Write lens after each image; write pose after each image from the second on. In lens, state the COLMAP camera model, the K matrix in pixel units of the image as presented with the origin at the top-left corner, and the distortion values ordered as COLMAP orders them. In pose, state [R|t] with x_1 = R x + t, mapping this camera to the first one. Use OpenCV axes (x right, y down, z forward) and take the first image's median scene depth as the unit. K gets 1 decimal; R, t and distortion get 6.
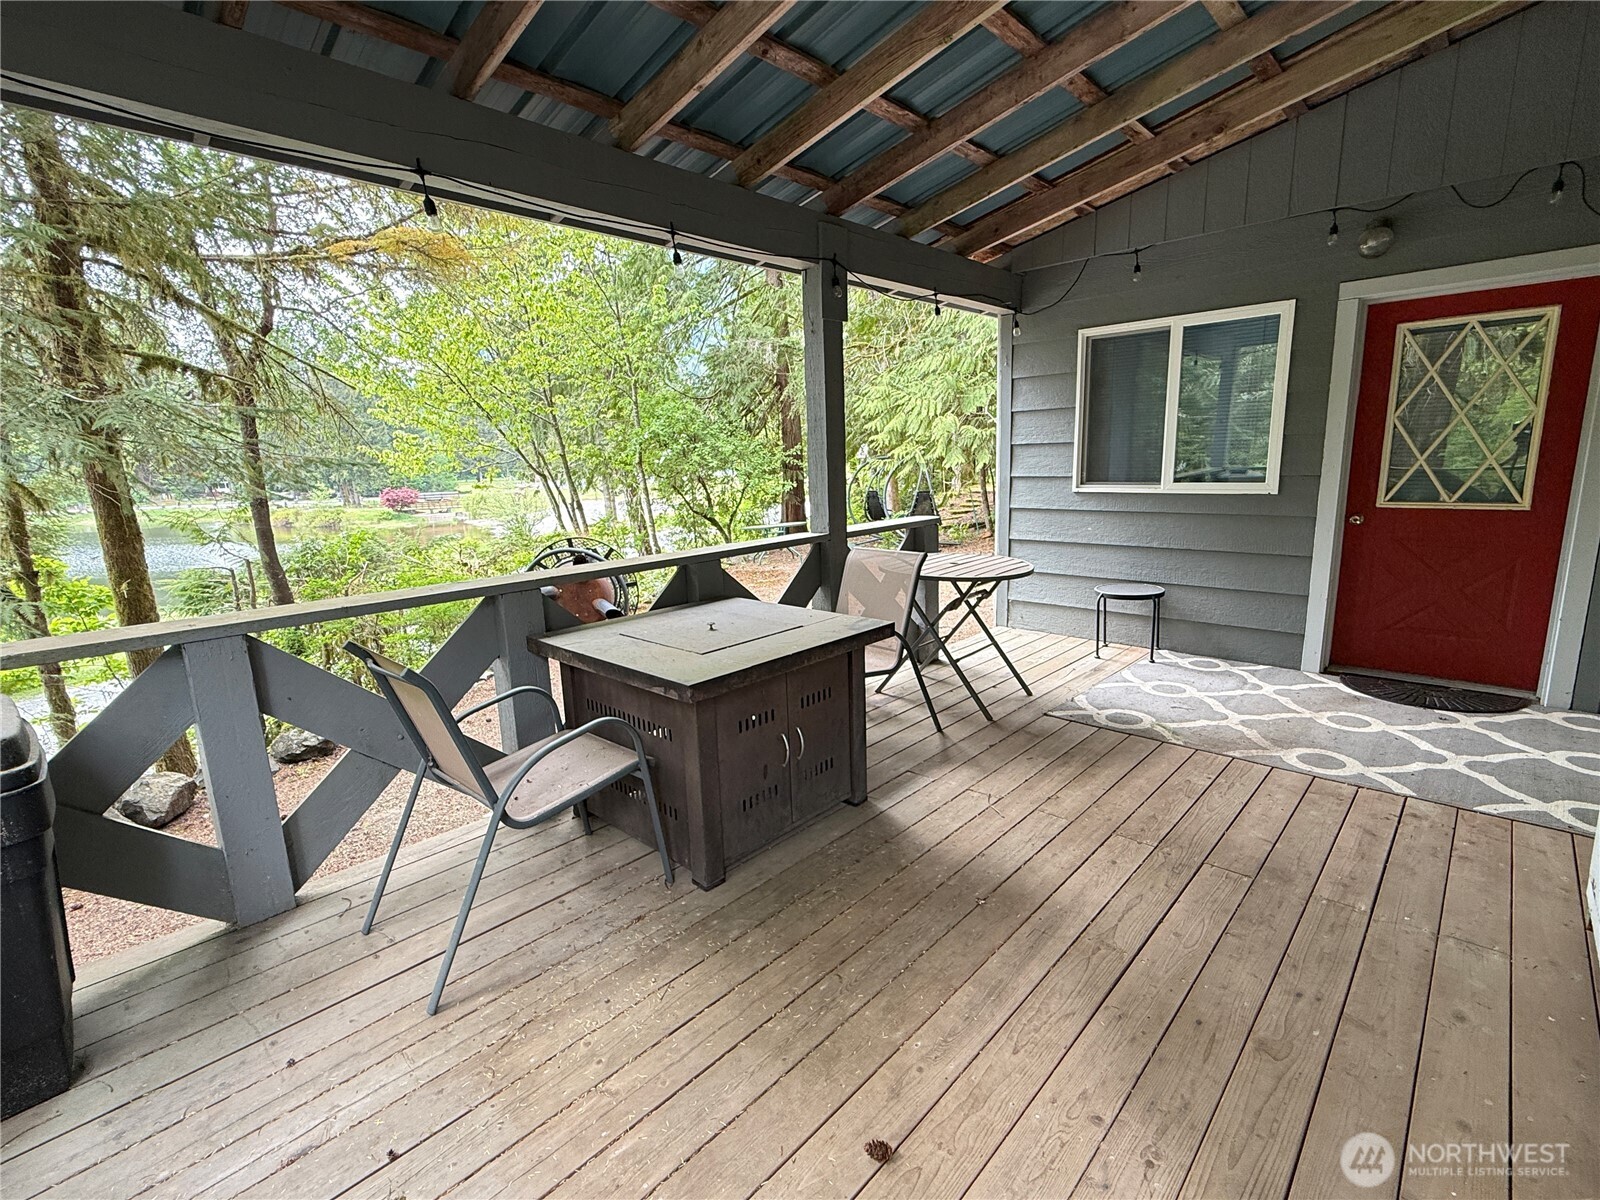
lens RADIAL K [[742.4, 0, 800.0], [0, 742.4, 600.0], [0, 0, 1]] dist [-0.000471, -0.000053]
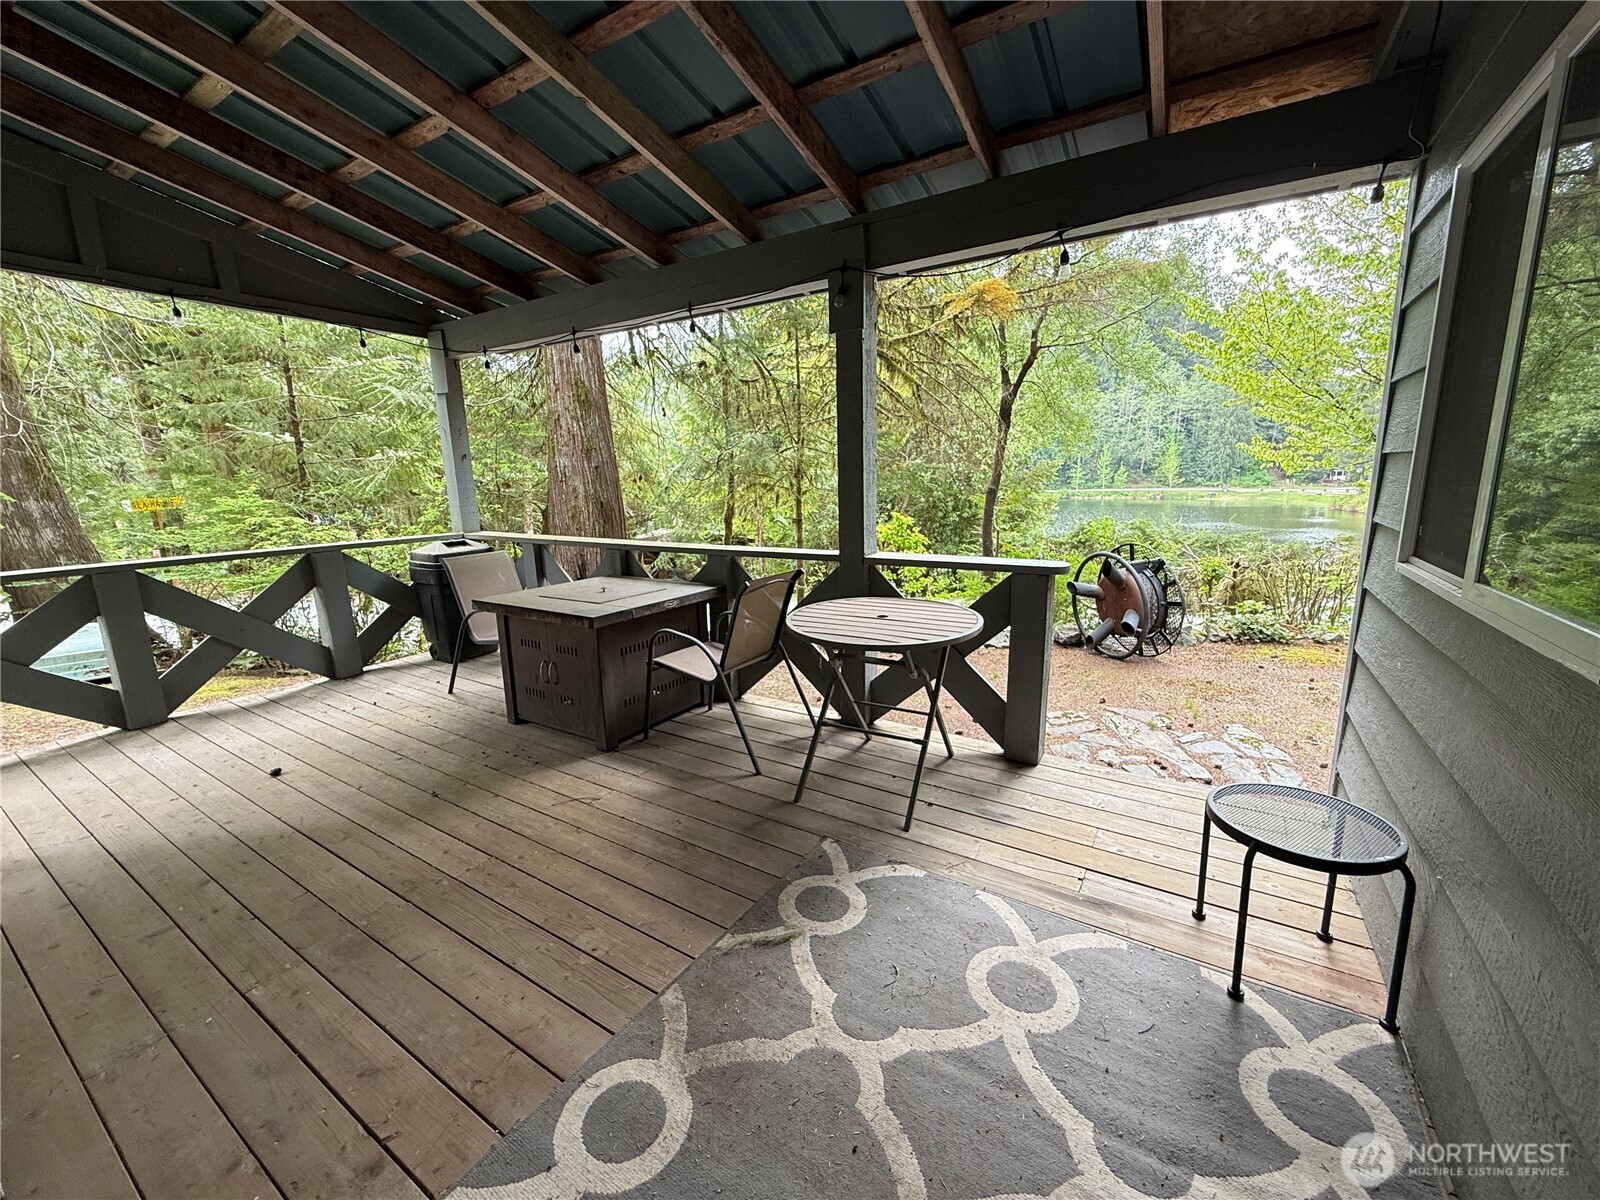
lens RADIAL K [[638.9, 0, 804.6], [0, 638.9, 599.8], [0, 0, 1]] dist [0.000680, 0.000219]
pose [[0.191822, 0.216041, -0.957356, 1.008270], [-0.173527, 0.967568, 0.183576, -0.212481], [0.965967, 0.130913, 0.223089, 0.924457]]
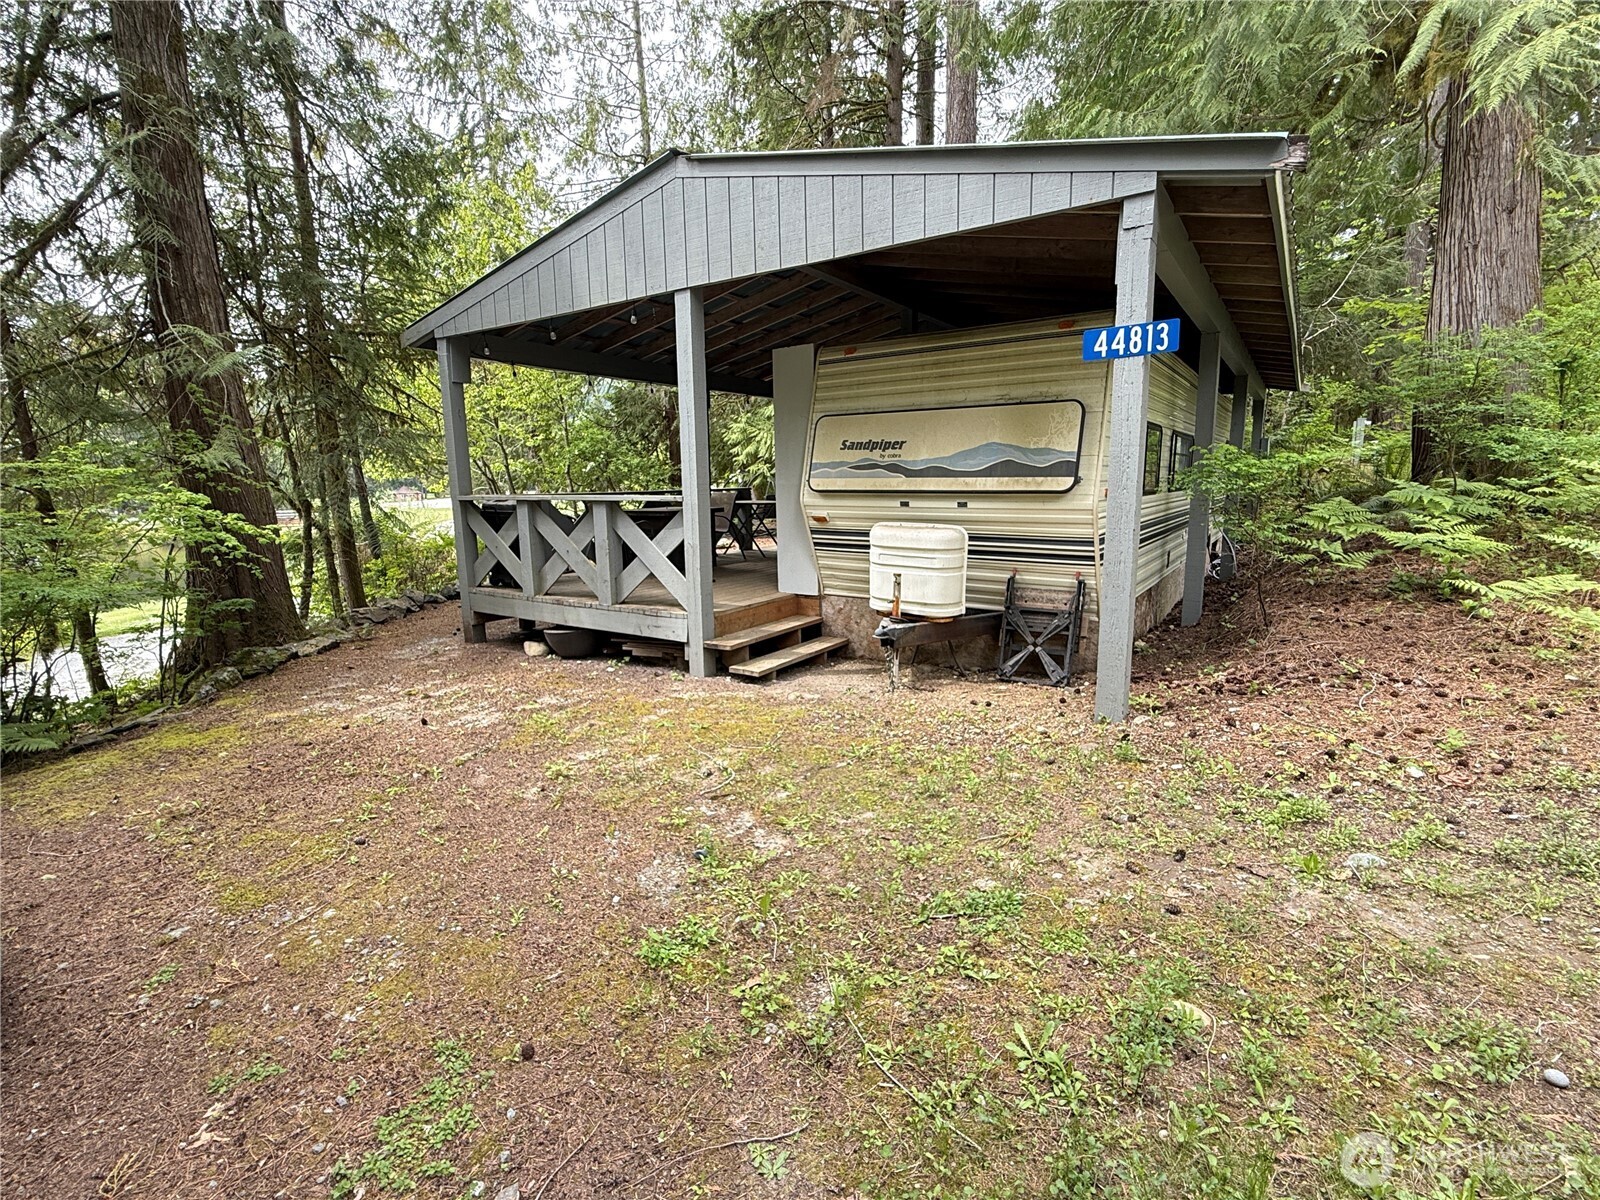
lens RADIAL K [[742.4, 0, 800.0], [0, 742.4, 600.0], [0, 0, 1]] dist [-0.000471, -0.000053]
pose [[0.986999, -0.014855, 0.160036, -0.015223], [0.019379, 0.999454, -0.026746, 0.101615], [-0.159552, 0.029500, 0.986749, -0.455540]]
